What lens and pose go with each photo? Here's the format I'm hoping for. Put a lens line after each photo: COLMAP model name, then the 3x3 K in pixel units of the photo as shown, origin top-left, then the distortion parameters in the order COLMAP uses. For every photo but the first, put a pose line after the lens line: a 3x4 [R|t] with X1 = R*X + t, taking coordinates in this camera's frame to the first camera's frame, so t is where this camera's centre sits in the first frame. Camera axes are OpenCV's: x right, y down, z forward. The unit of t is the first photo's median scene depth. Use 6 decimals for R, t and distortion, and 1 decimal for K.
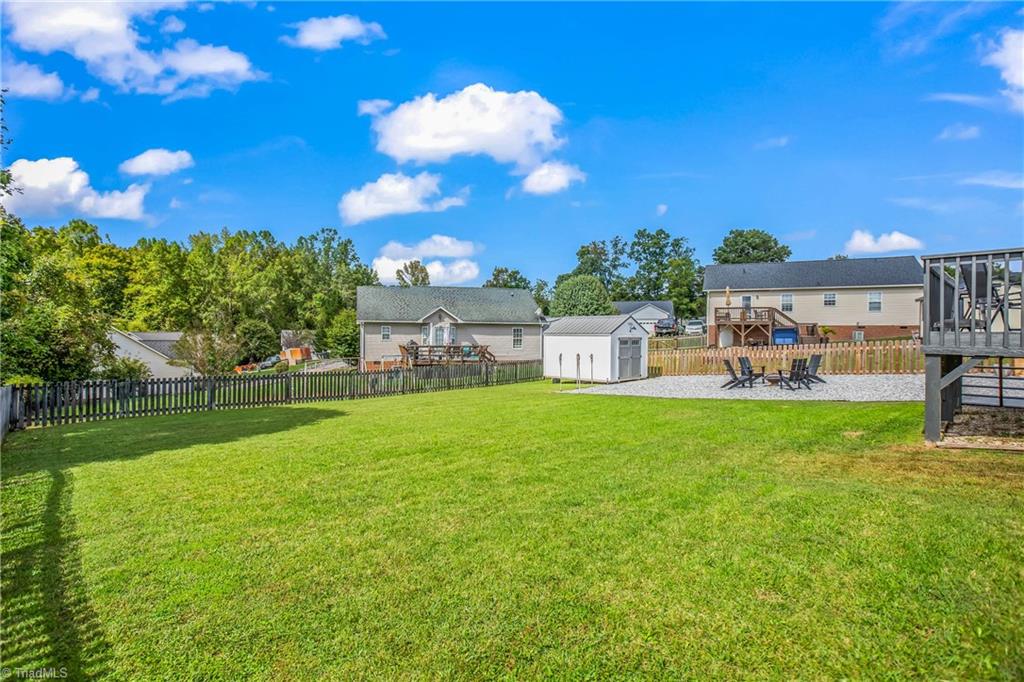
lens RADIAL K [[491.5, 0, 512.0], [0, 491.5, 341.0], [0, 0, 1]] dist [-0.059542, 0.027991]
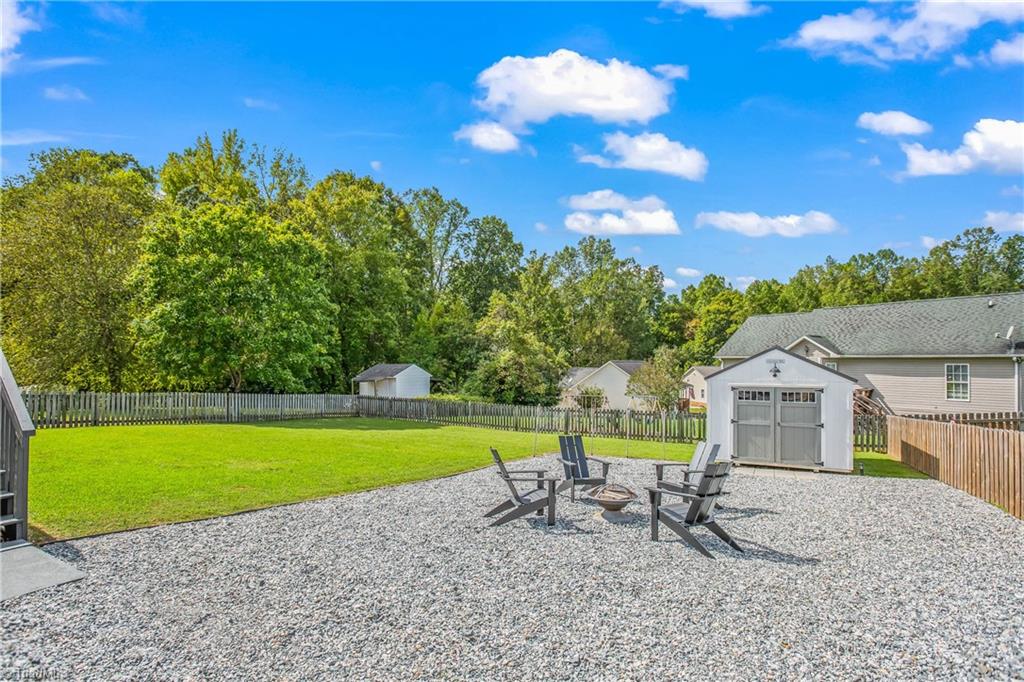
lens RADIAL K [[491.5, 0, 512.0], [0, 491.5, 341.0], [0, 0, 1]] dist [-0.059542, 0.027991]
pose [[0.299741, -0.046418, -0.952891, 0.161121], [-0.015806, 0.998437, -0.053608, -0.006229], [0.953890, 0.031130, 0.298539, 0.135912]]
